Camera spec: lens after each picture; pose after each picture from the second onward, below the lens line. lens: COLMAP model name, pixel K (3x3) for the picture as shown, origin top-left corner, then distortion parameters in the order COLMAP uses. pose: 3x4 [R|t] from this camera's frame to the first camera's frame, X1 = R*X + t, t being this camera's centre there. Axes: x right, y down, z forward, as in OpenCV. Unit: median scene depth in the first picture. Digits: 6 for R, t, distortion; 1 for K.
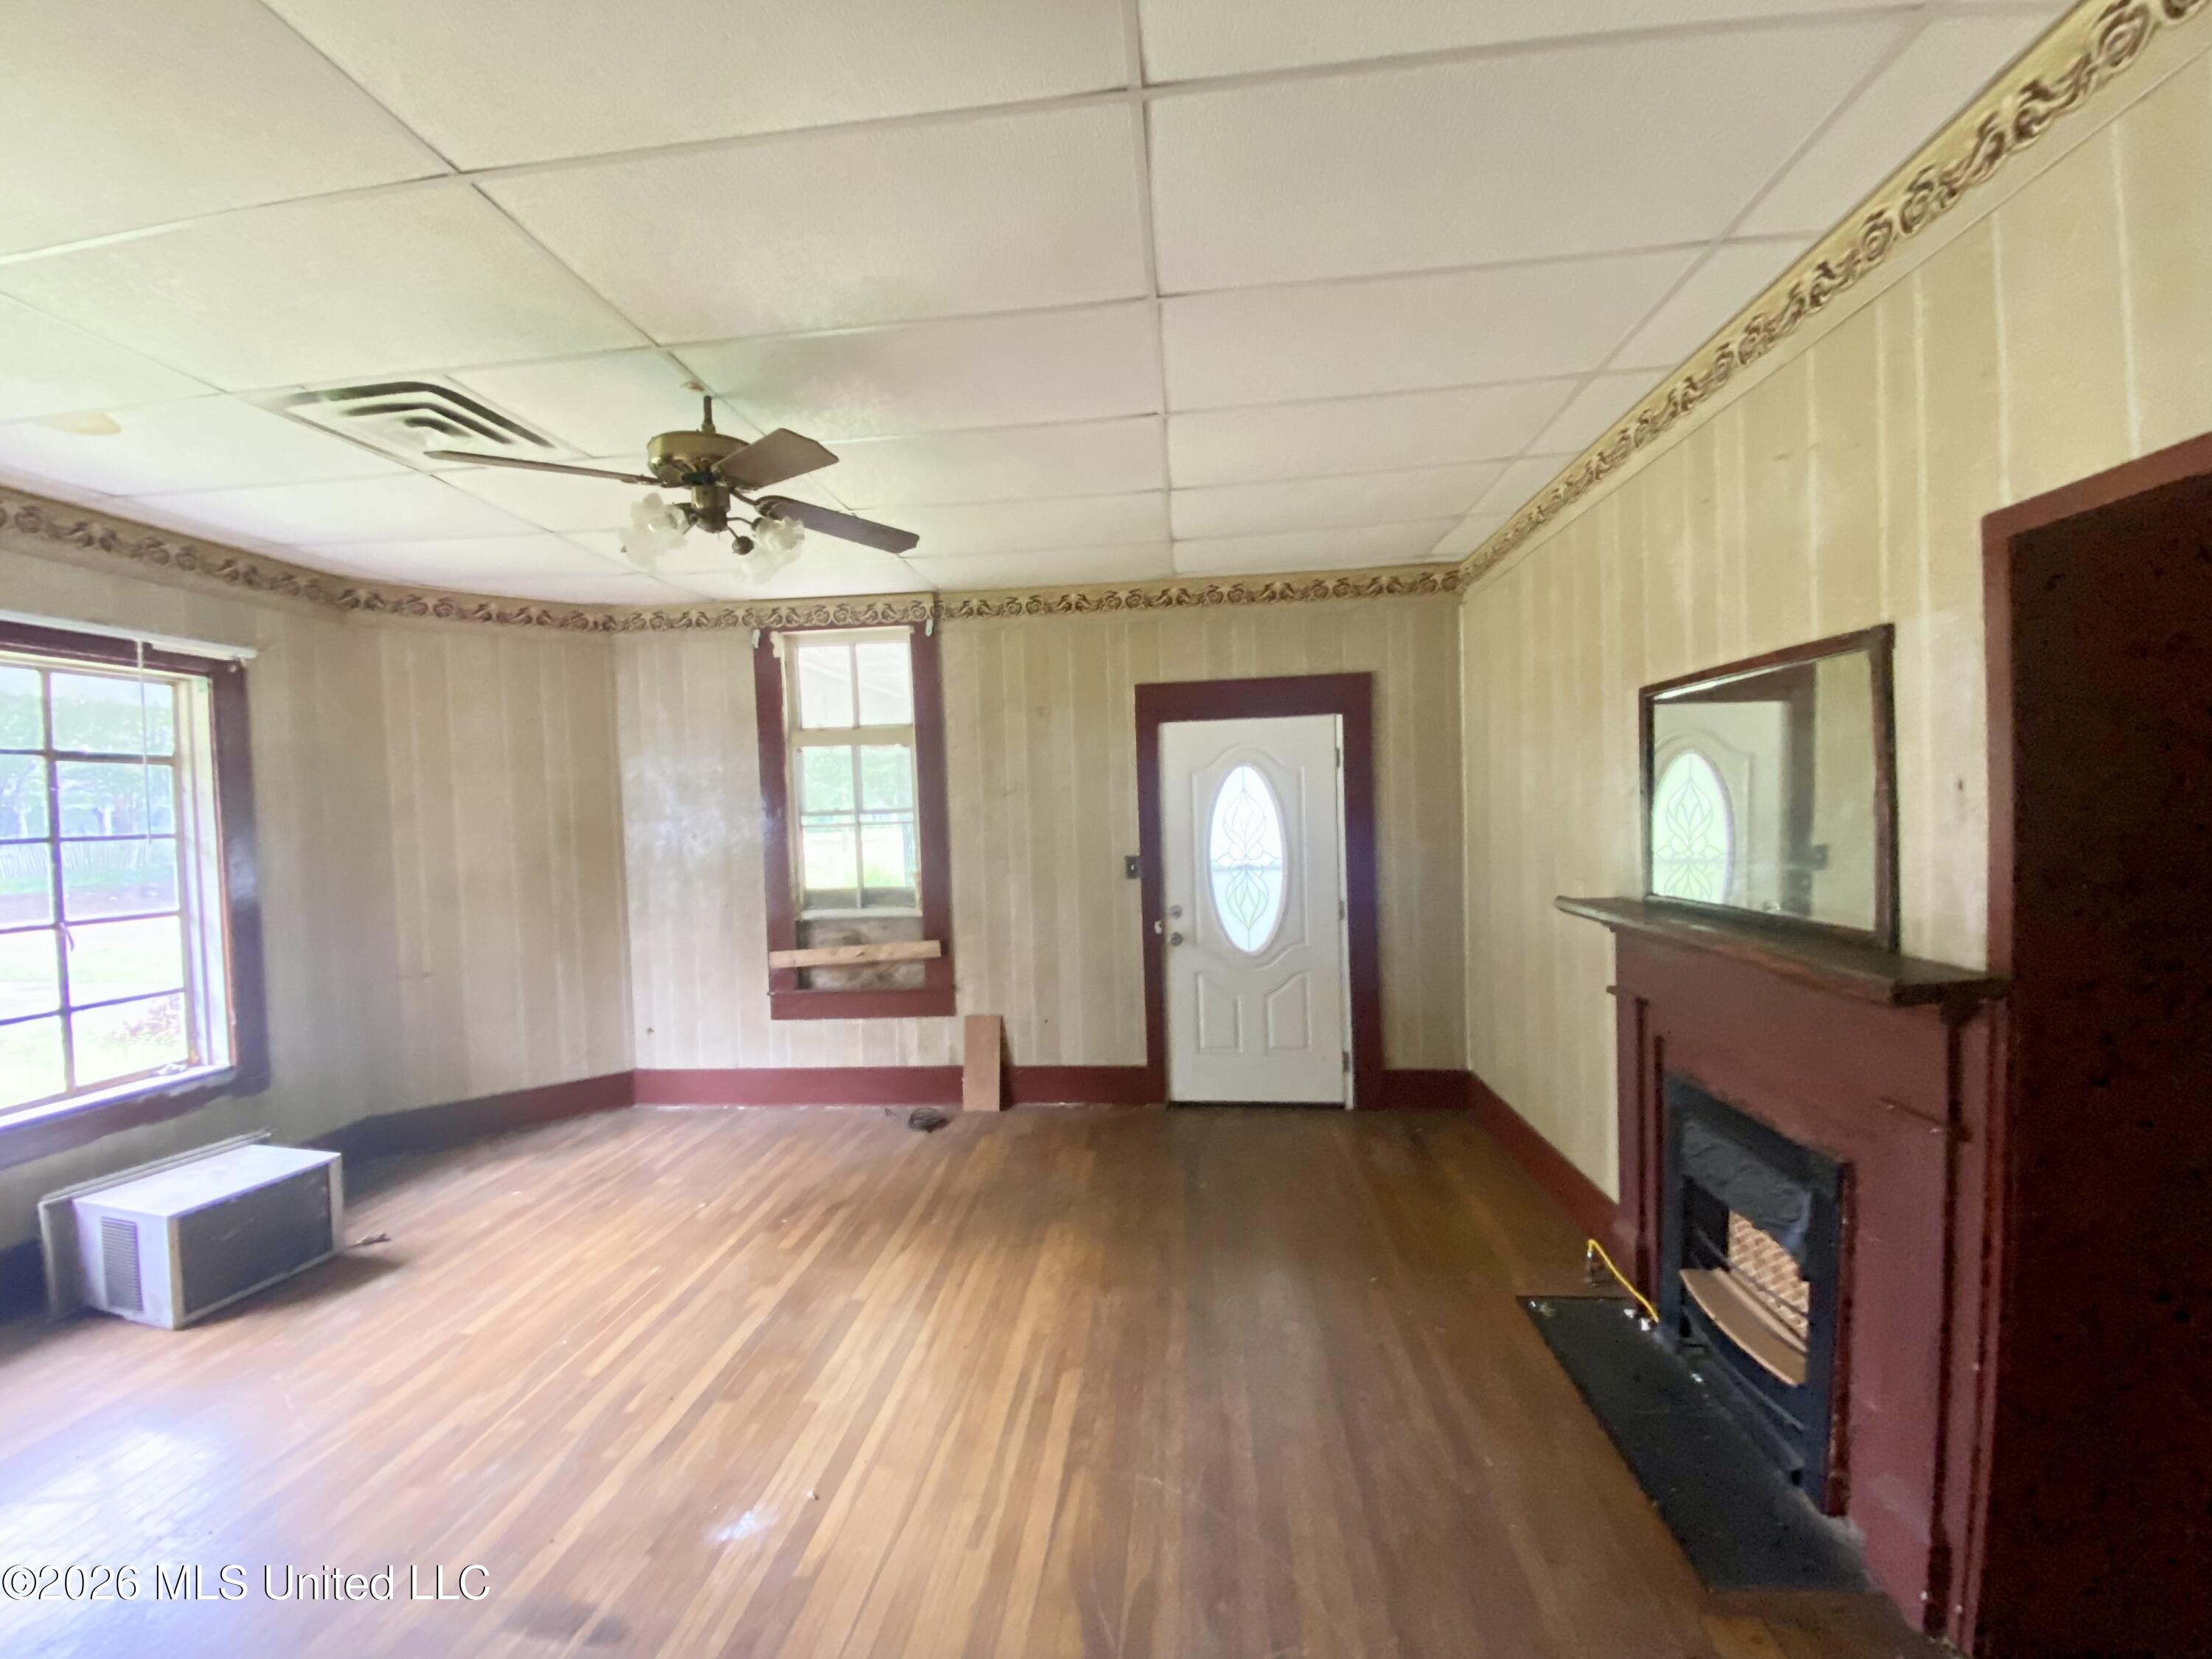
lens RADIAL K [[881.7, 0, 1098.0], [0, 881.7, 833.7], [0, 0, 1]] dist [0.028961, -0.031676]
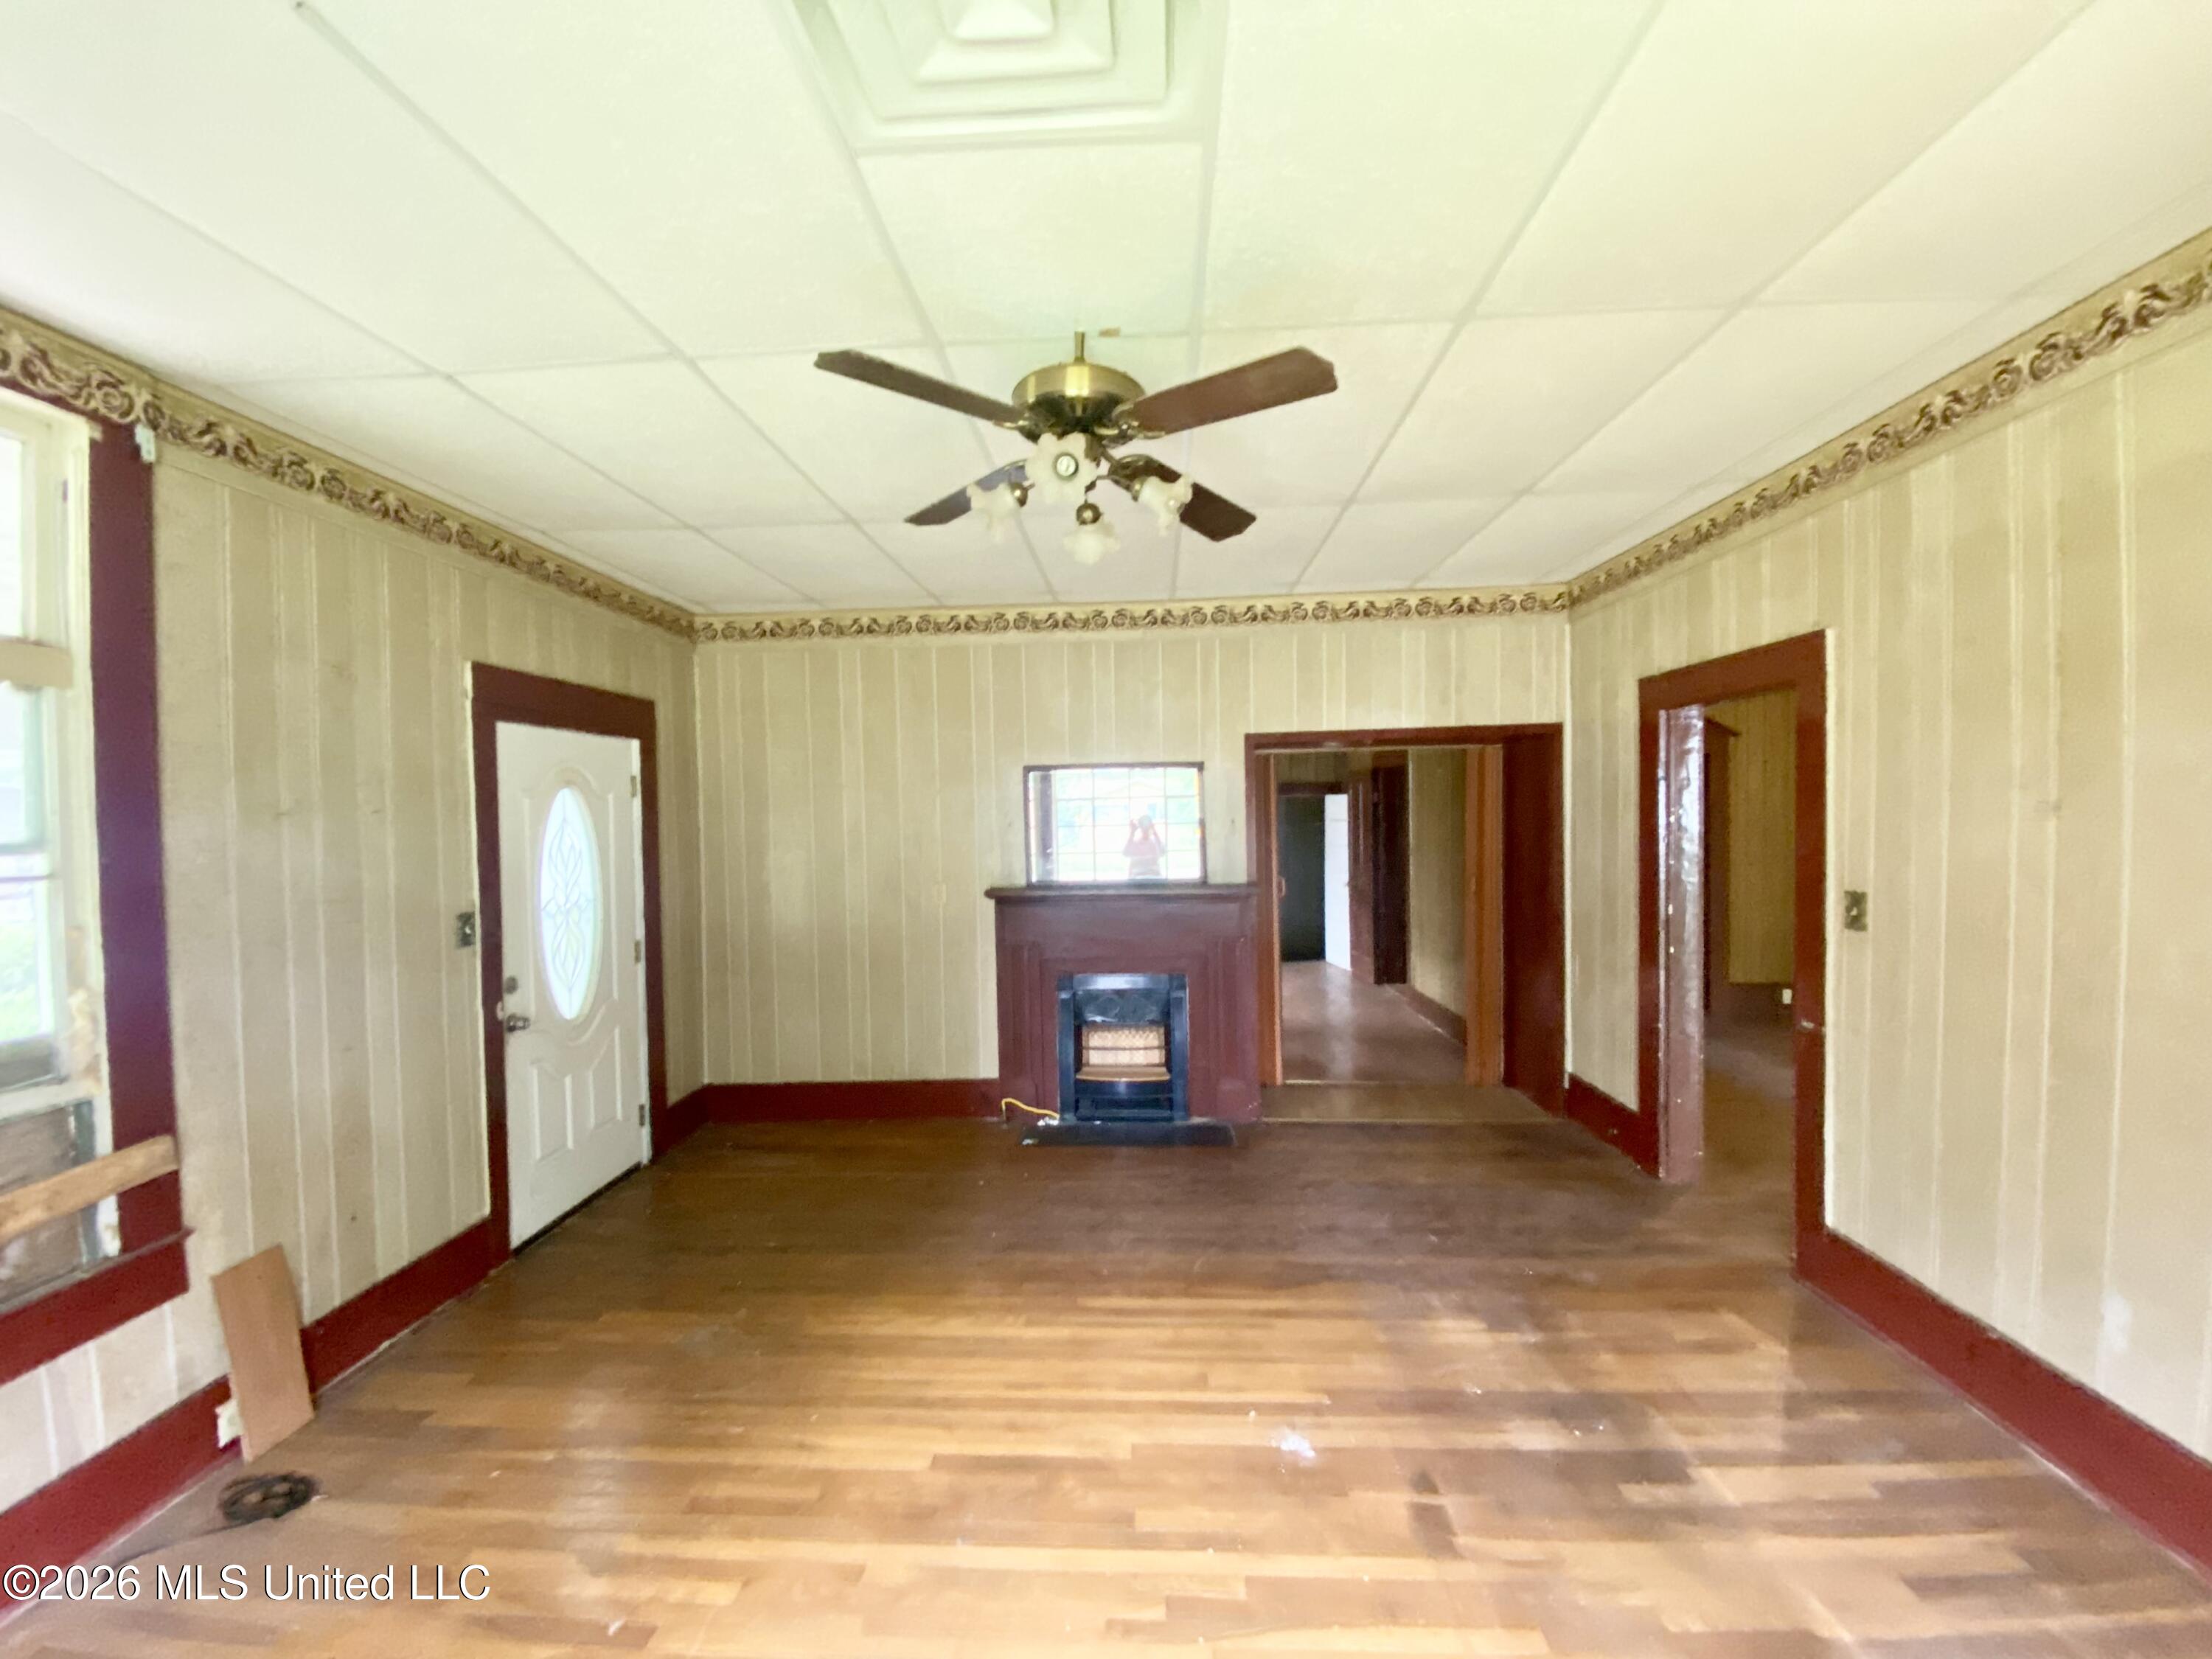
lens RADIAL K [[886.8, 0, 1107.1], [0, 886.8, 836.5], [0, 0, 1]] dist [-0.042080, -0.000065]
pose [[-0.055048, 0.008242, 0.998450, -0.766873], [0.061646, 0.998086, -0.004840, 0.001457], [-0.996579, 0.061284, -0.055451, 0.642534]]
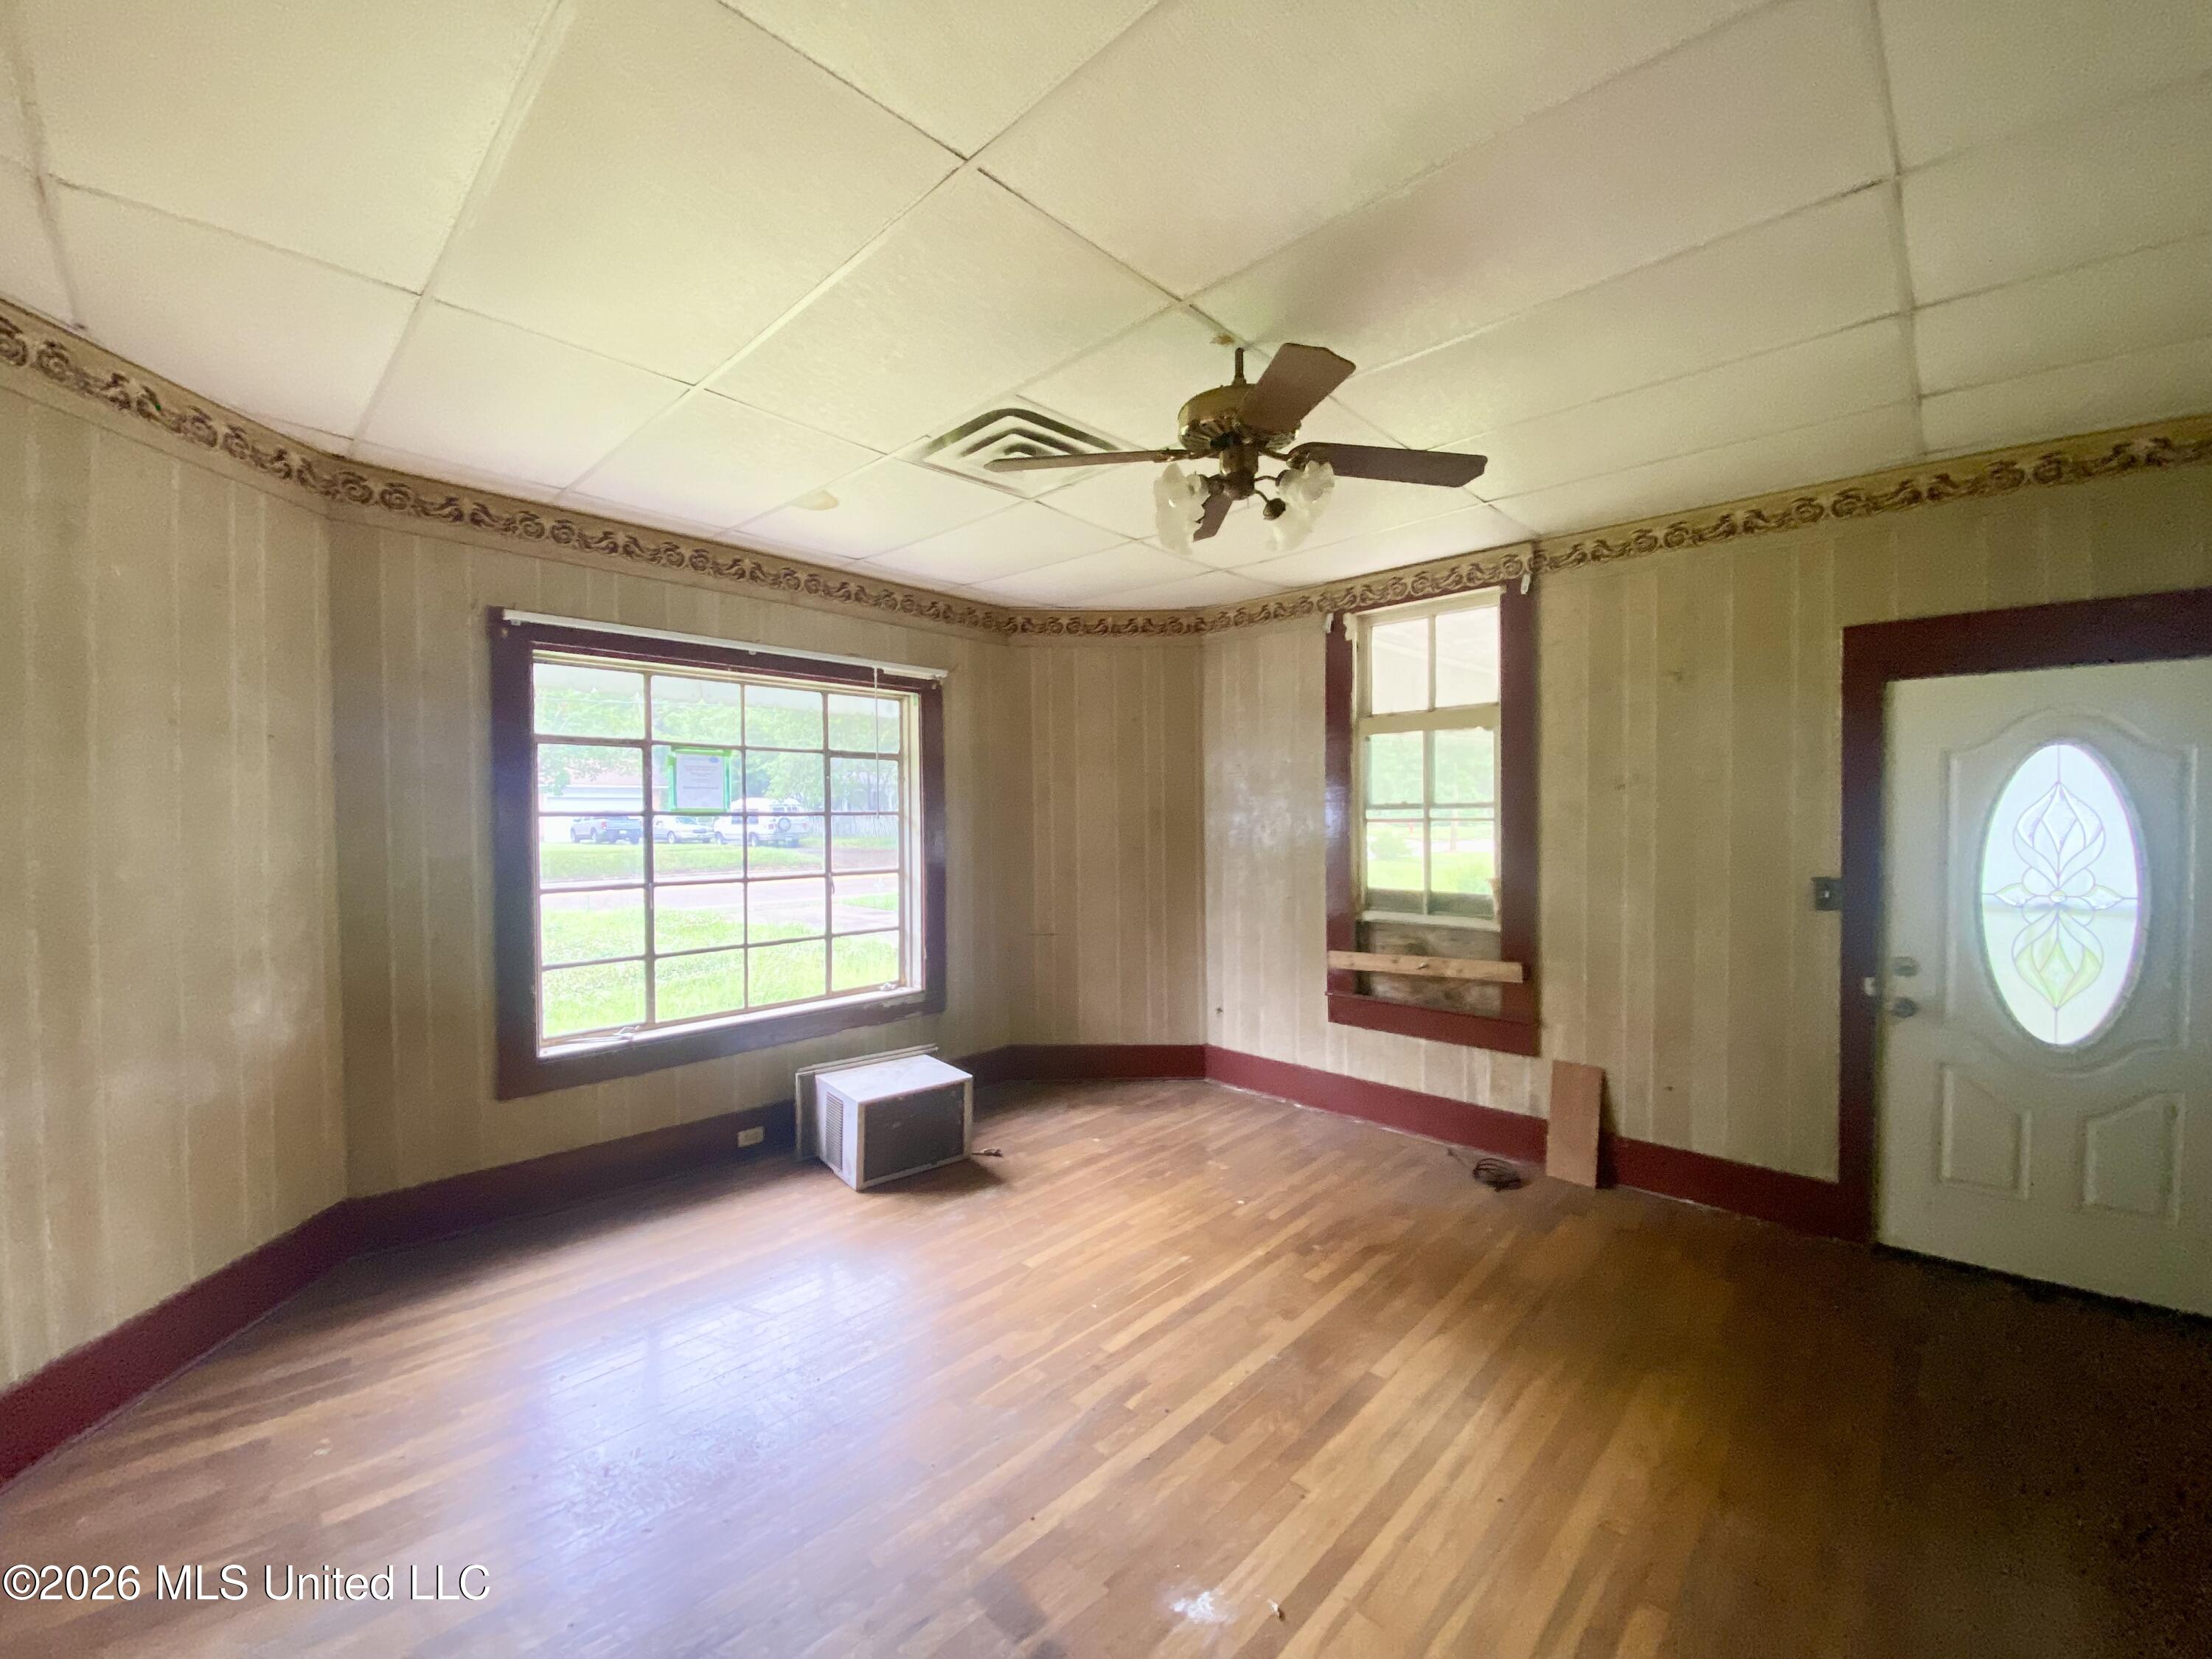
lens RADIAL K [[881.7, 0, 1098.0], [0, 881.7, 833.7], [0, 0, 1]] dist [0.028961, -0.031676]
pose [[0.786793, 0.039170, -0.615973, 0.017905], [-0.034207, 0.999218, 0.019848, -0.003739], [0.616269, 0.005454, 0.787517, 0.118131]]
